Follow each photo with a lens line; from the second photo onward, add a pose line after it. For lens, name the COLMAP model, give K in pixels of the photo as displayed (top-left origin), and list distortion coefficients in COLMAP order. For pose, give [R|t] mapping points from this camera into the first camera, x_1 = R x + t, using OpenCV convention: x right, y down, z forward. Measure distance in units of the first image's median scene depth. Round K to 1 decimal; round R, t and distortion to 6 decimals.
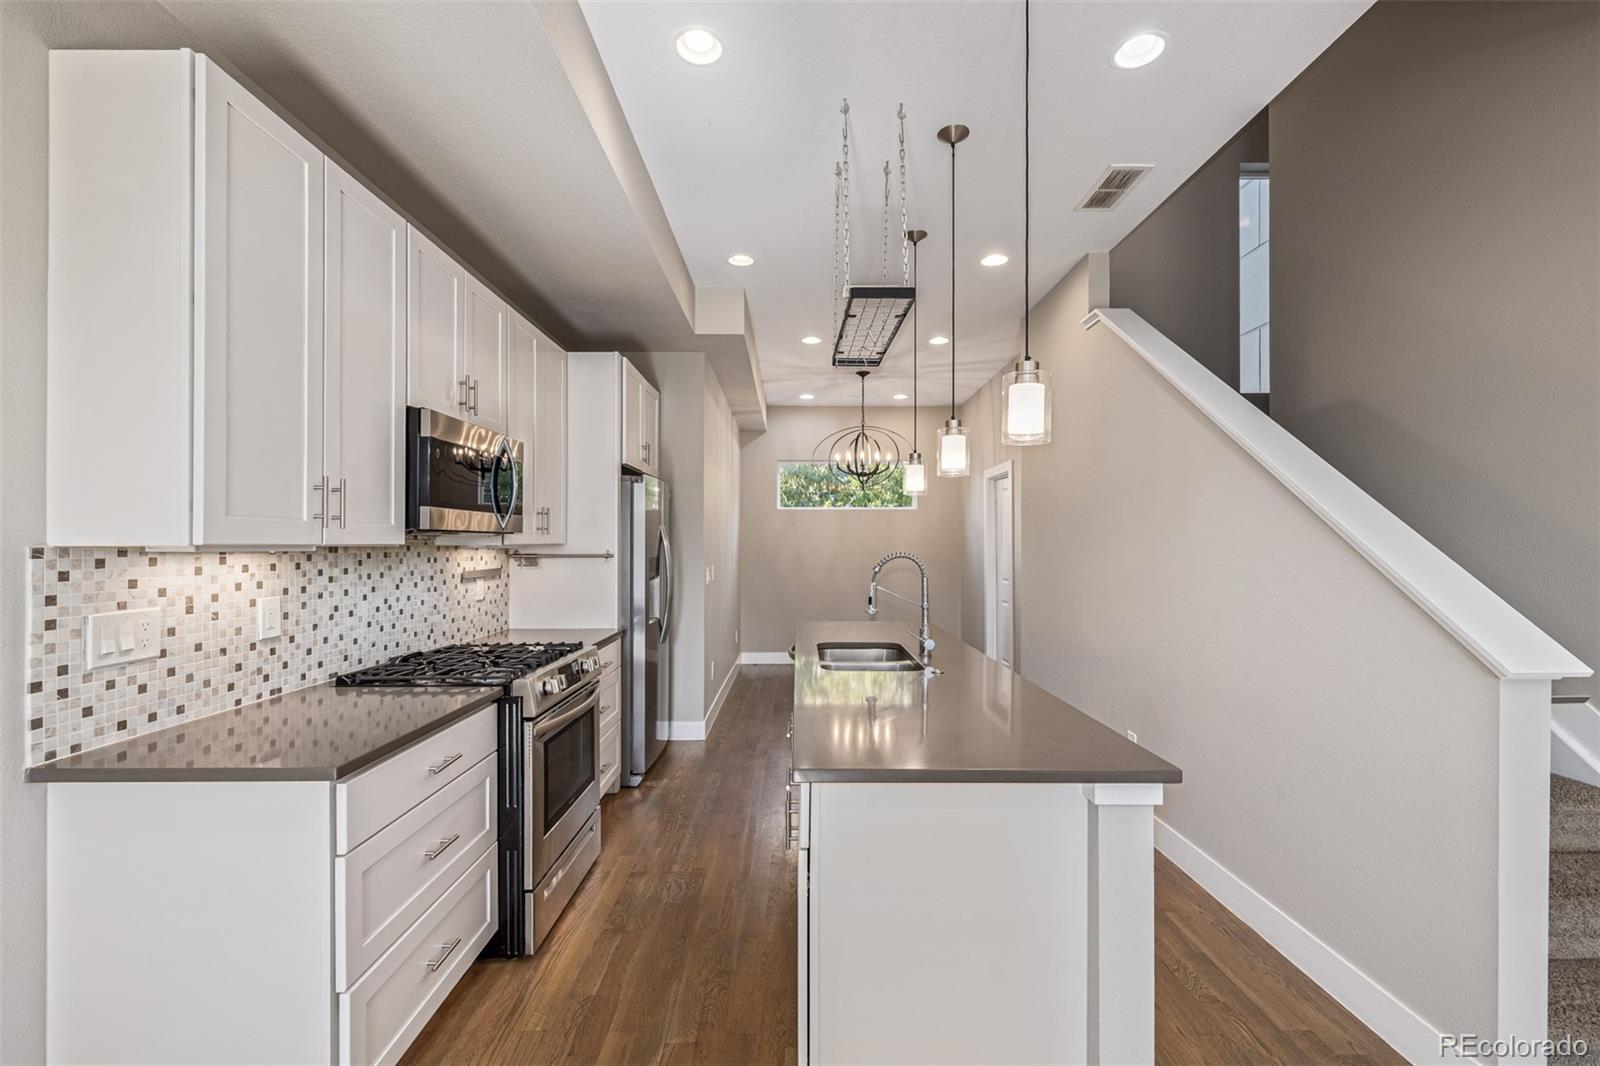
lens RADIAL K [[677.7, 0, 804.1], [0, 677.7, 542.5], [0, 0, 1]] dist [0.001272, 0.000096]
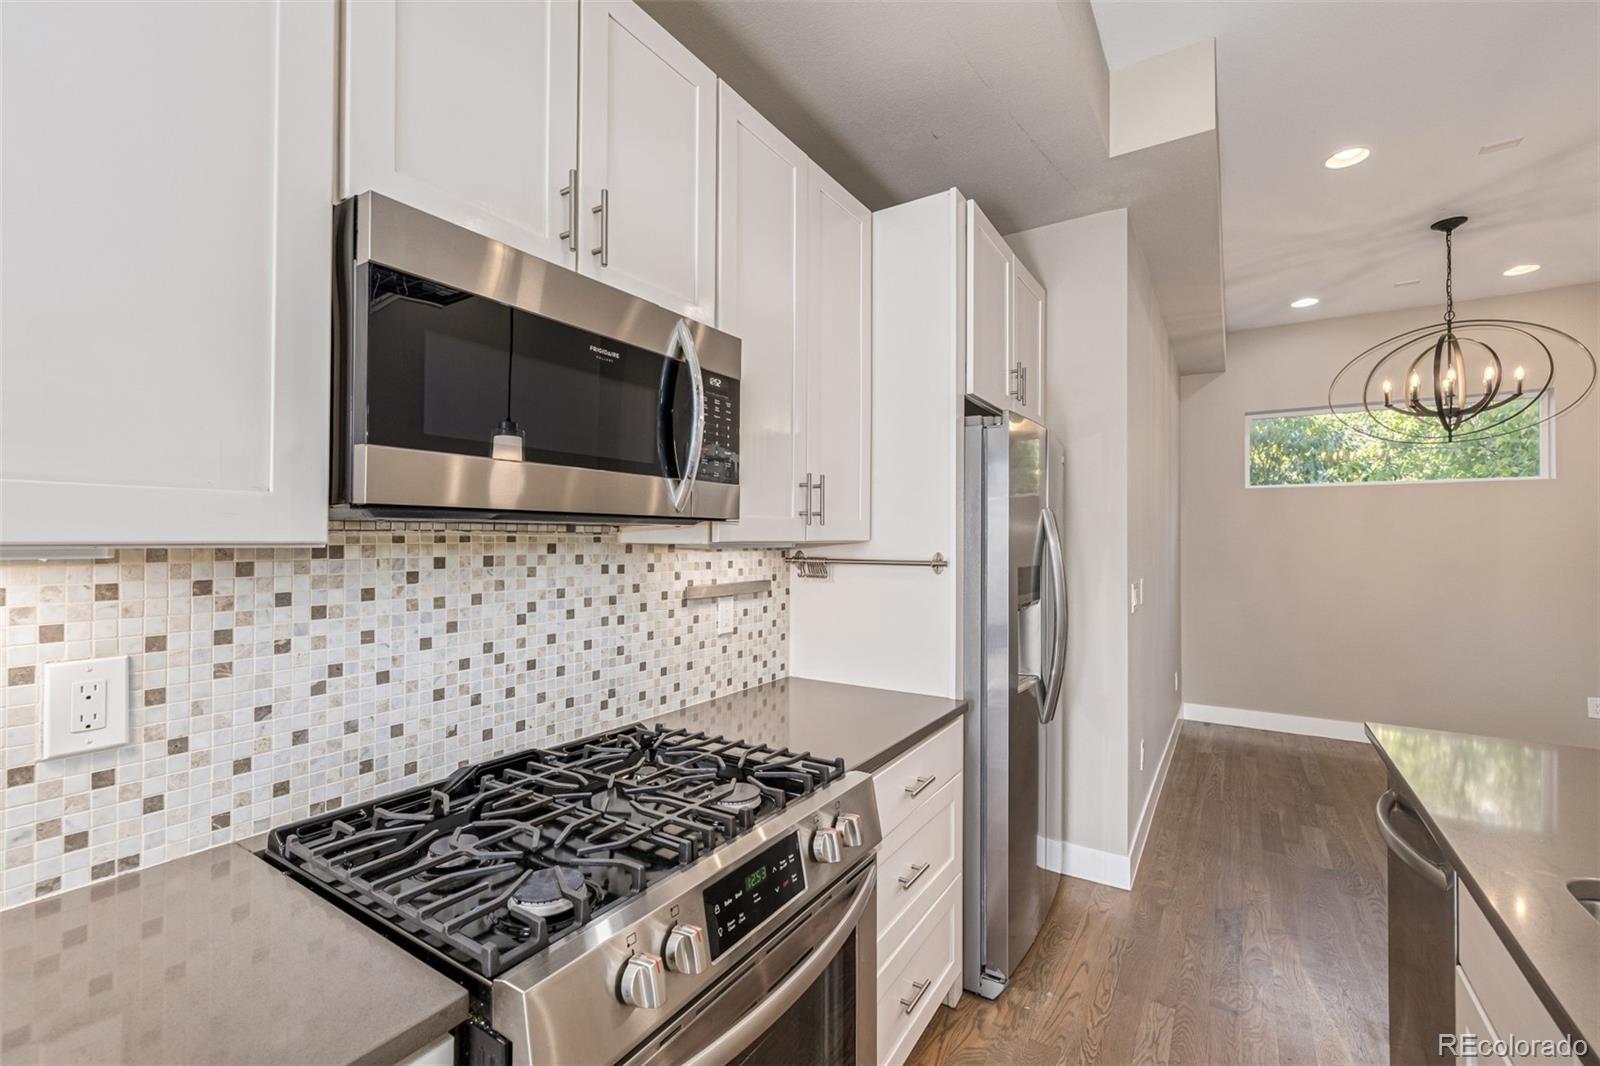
lens RADIAL K [[678.2, 0, 803.2], [0, 678.2, 530.6], [0, 0, 1]] dist [0.001278, -0.000039]
pose [[0.836663, -0.003962, -0.547704, -0.122256], [-0.002530, 0.999935, -0.011098, -0.000359], [0.547712, 0.010671, 0.836599, 0.729777]]
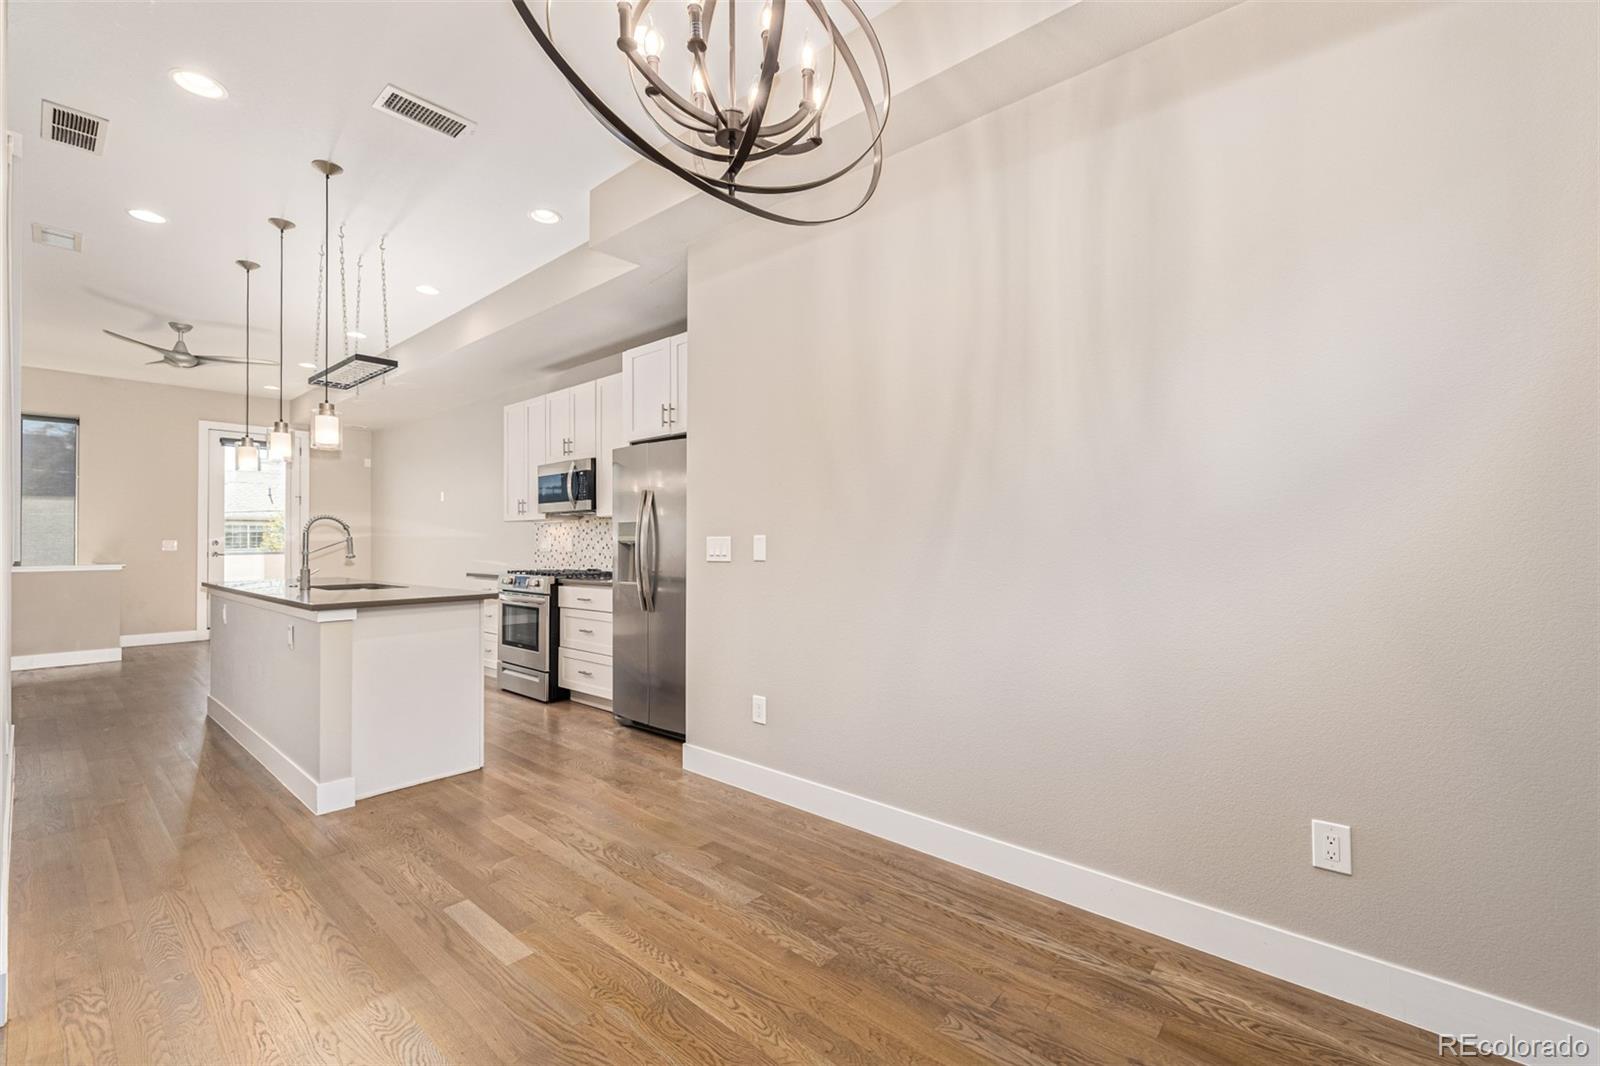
lens RADIAL K [[673.0, 0, 809.4], [0, 673.0, 543.3], [0, 0, 1]] dist [-0.000008, -0.000112]
pose [[-0.655616, 0.003495, -0.755086, 0.620210], [0.004795, 0.999988, 0.000466, 0.088534], [0.755079, -0.003315, -0.655626, 3.080140]]
